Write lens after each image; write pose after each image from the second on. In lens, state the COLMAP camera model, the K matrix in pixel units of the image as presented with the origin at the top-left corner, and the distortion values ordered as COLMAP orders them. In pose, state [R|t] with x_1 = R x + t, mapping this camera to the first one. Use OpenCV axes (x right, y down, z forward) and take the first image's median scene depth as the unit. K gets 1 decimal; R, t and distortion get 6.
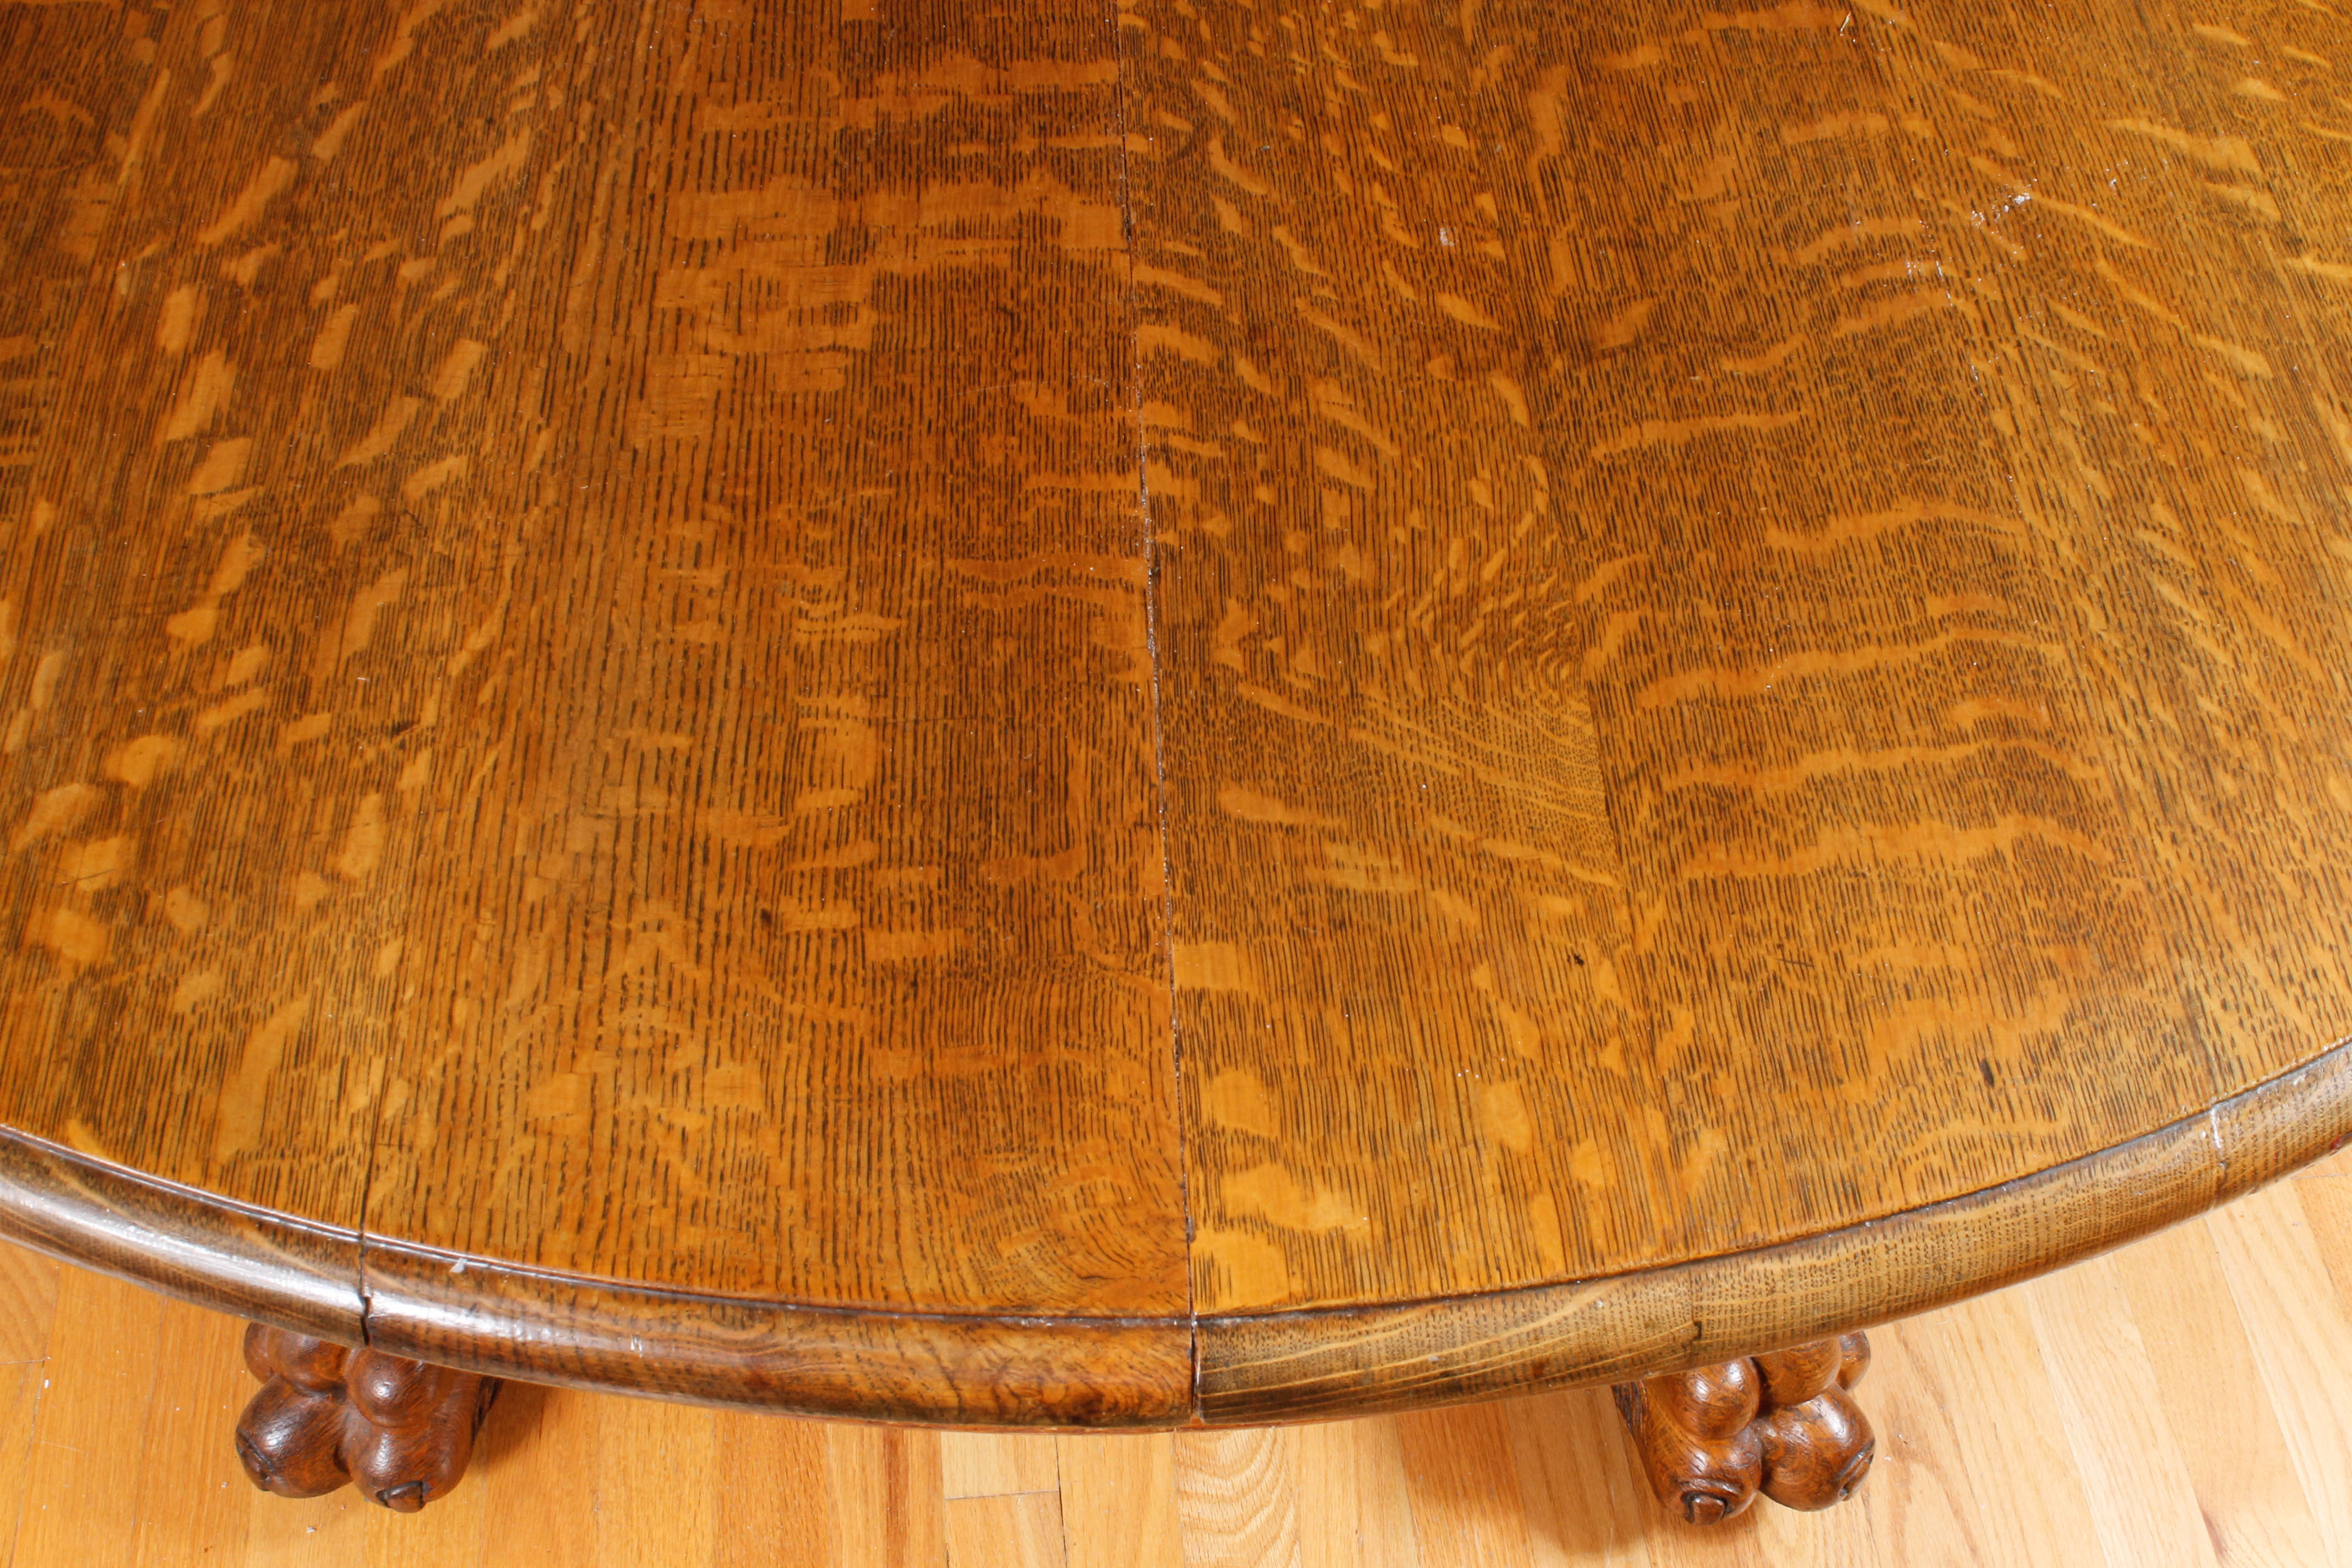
lens RADIAL K [[2859.8, 0, 1192.7], [0, 2859.8, 840.9], [0, 0, 1]] dist [-0.063654, 0.000000]
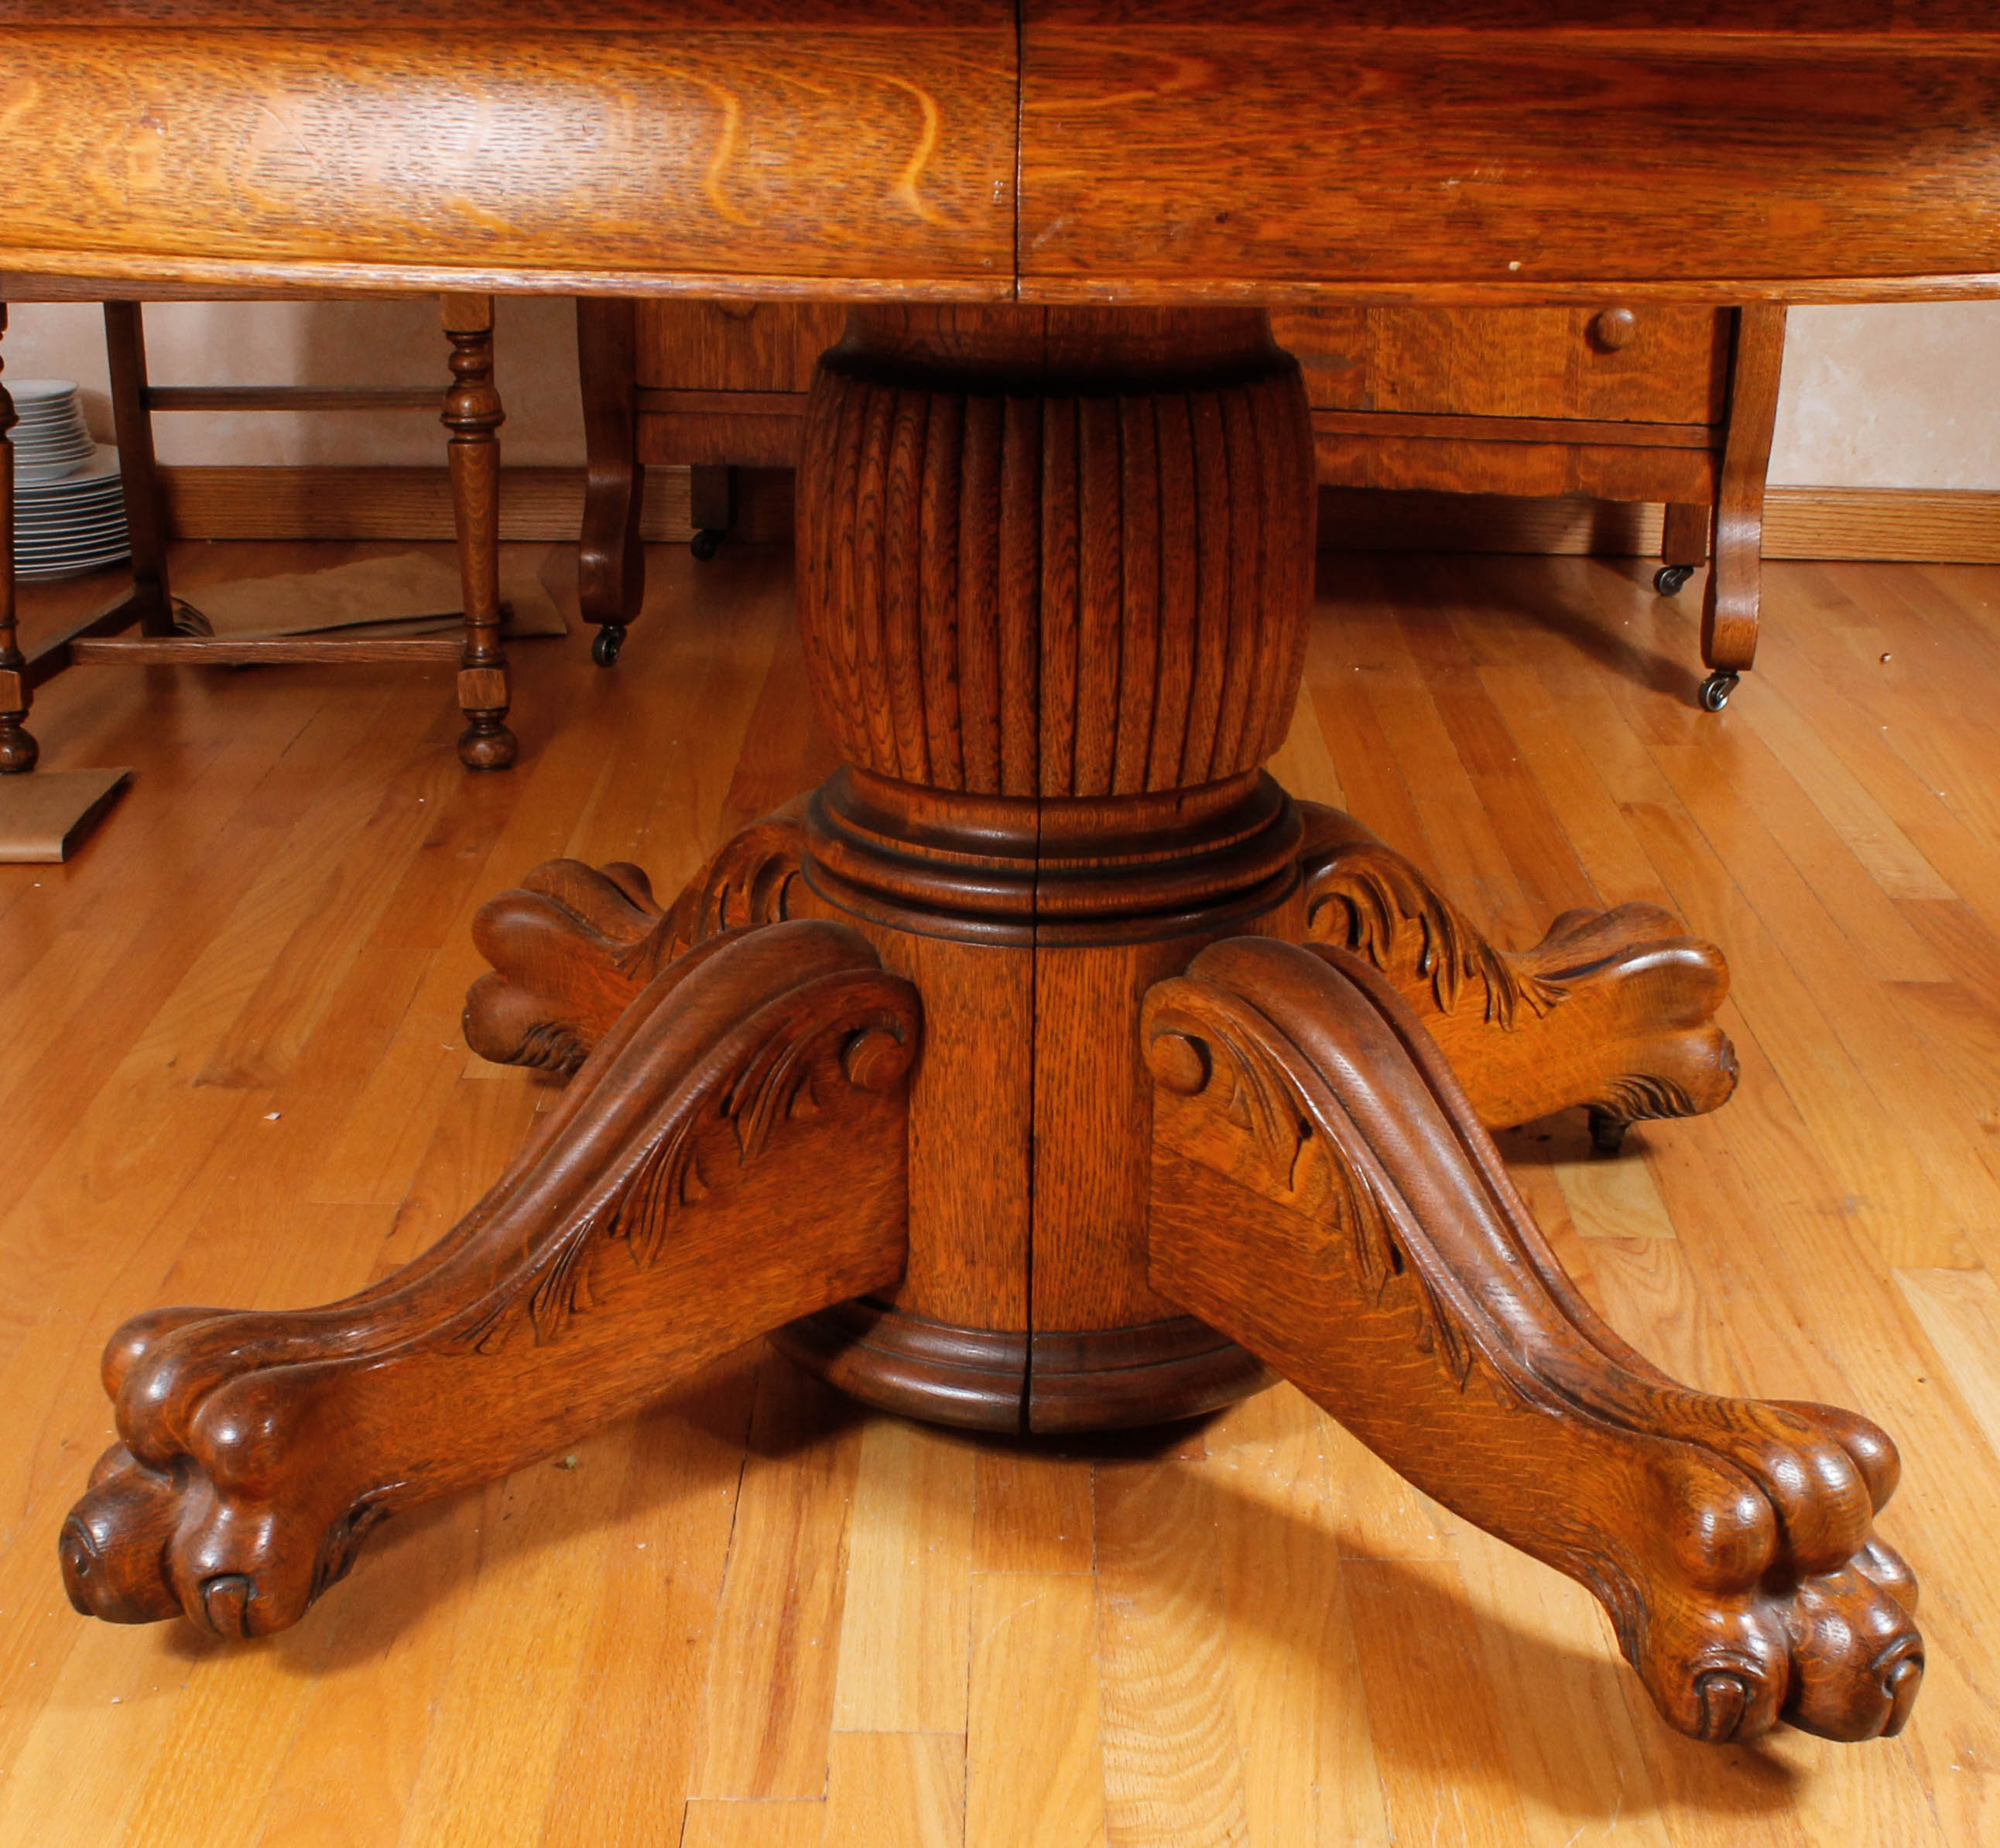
lens RADIAL K [[3248.5, 0, 948.1], [0, 3248.5, 1107.8], [0, 0, 1]] dist [-0.139862, 0.000000]
pose [[0.992072, 0.024235, -0.123313, 0.110893], [-0.082376, 0.866436, -0.492447, 0.956226], [0.094908, 0.498700, 0.861563, 0.125421]]
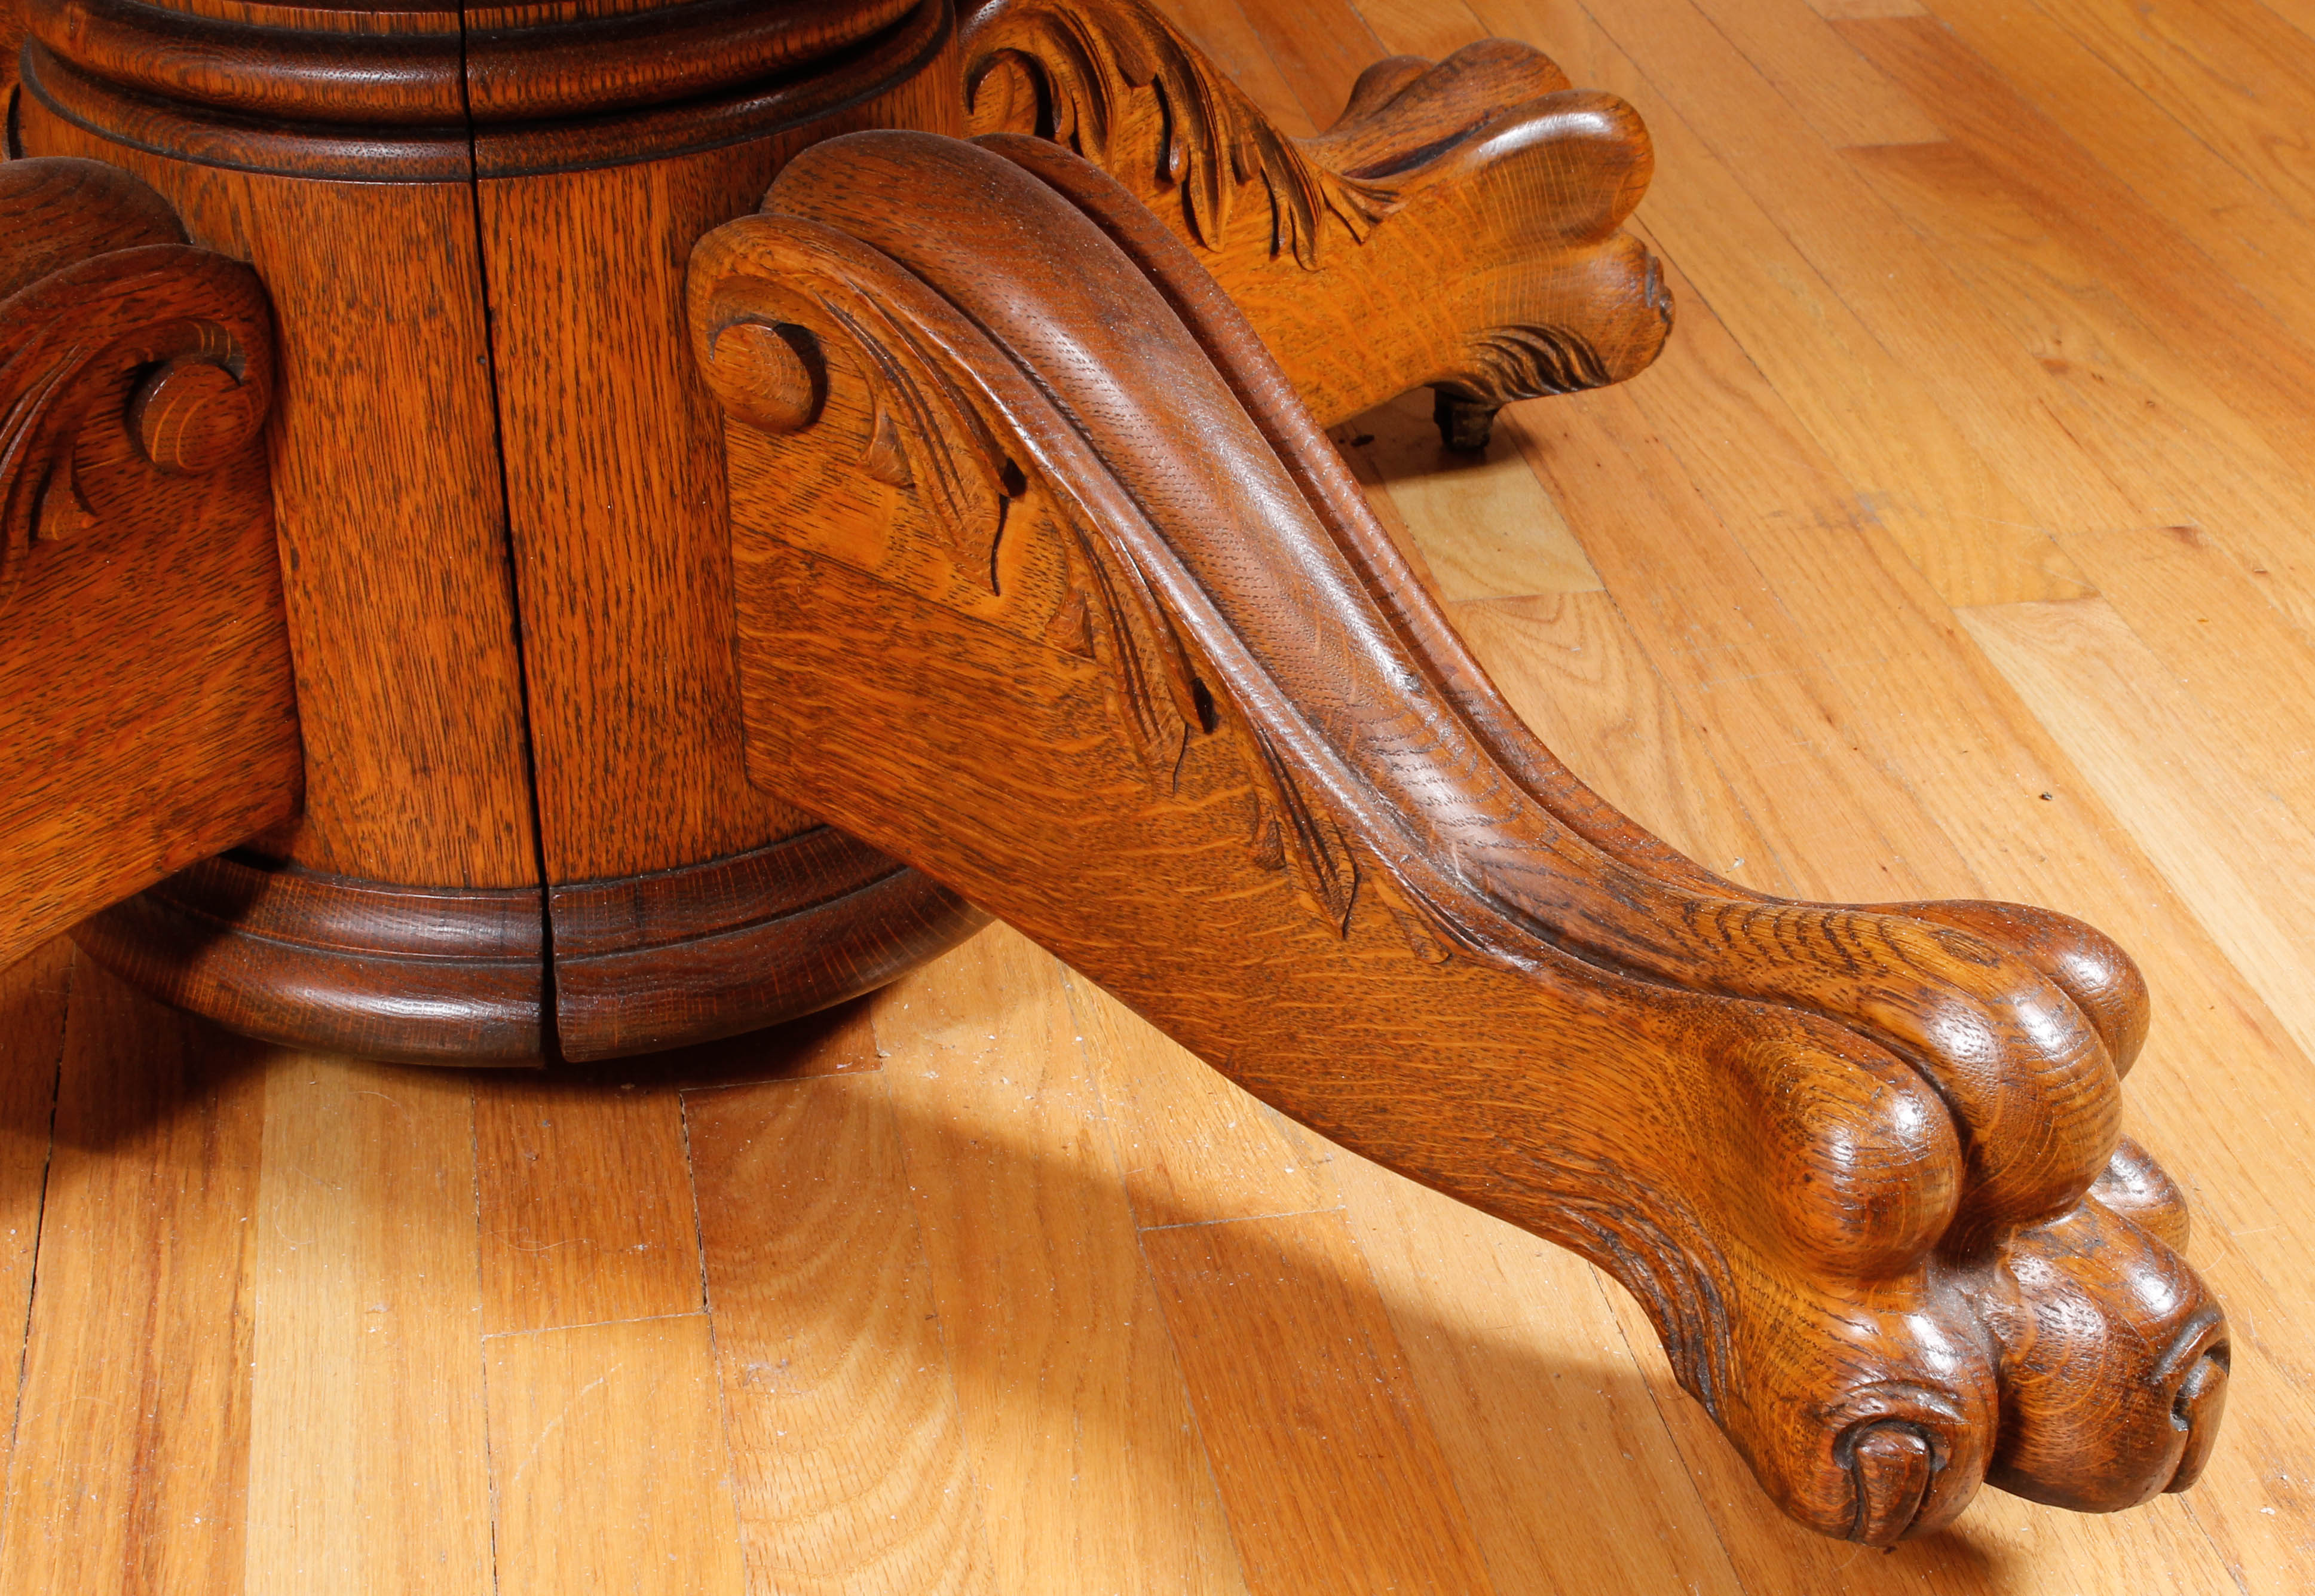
lens RADIAL K [[4129.8, 0, 1317.1], [0, 4129.8, 920.9], [0, 0, 1]] dist [-0.024970, 0.000000]
pose [[0.994754, -0.068229, 0.076216, 0.073296], [0.092161, 0.921081, -0.378306, 0.666889], [-0.044389, 0.383346, 0.922537, 0.597552]]
